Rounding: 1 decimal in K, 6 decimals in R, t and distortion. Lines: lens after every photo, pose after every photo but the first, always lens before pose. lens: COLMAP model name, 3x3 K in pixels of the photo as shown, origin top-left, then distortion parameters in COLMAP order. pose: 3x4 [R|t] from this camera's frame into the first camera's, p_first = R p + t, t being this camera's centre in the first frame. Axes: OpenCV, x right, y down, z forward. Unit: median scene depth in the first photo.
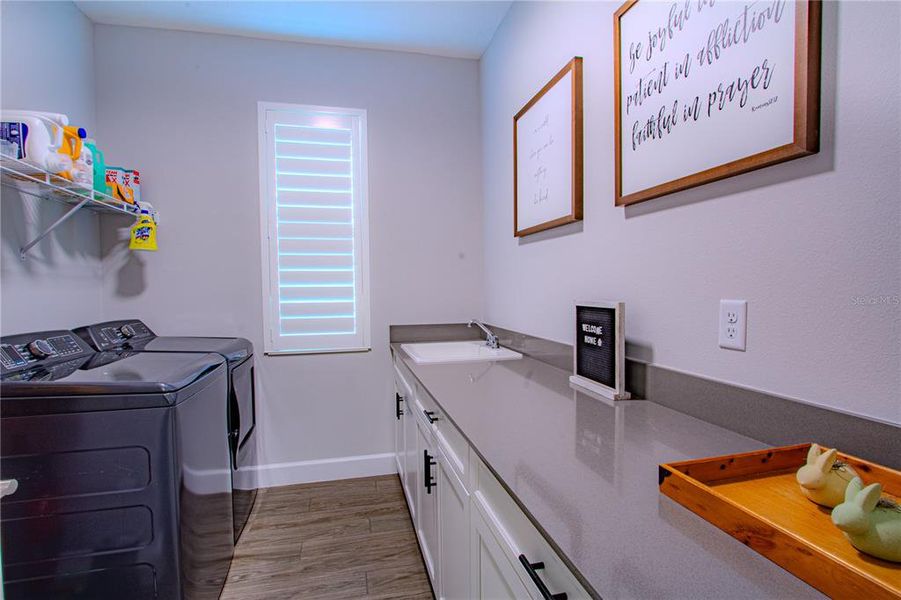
lens RADIAL K [[411.1, 0, 449.3], [0, 411.1, 305.0], [0, 0, 1]] dist [0.003939, -0.000702]
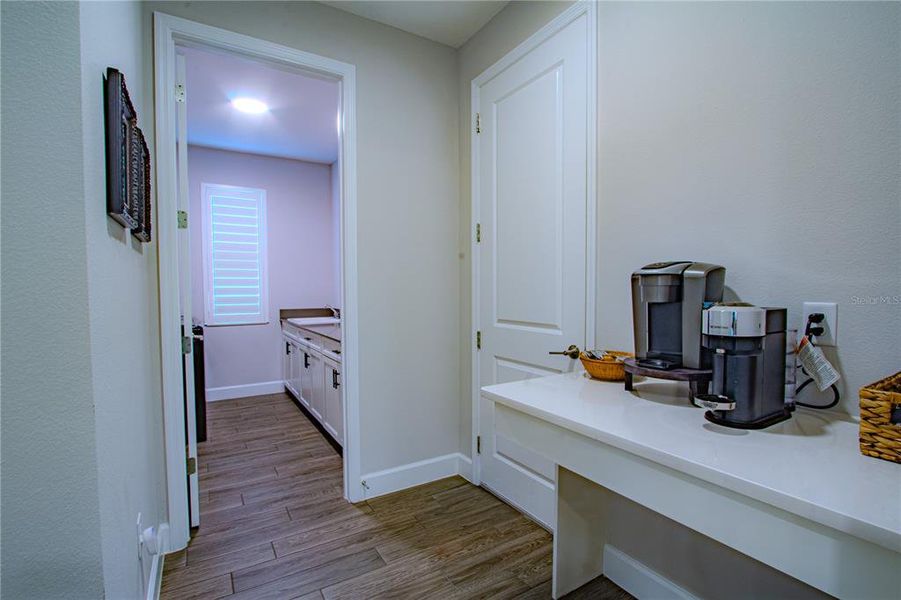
lens RADIAL K [[429.6, 0, 448.7], [0, 429.6, 301.8], [0, 0, 1]] dist [-0.000831, -0.000498]
pose [[0.953544, -0.001820, 0.301249, -0.006556], [0.004750, 0.999948, -0.008995, 0.038453], [-0.301218, 0.010008, 0.953503, -1.062824]]
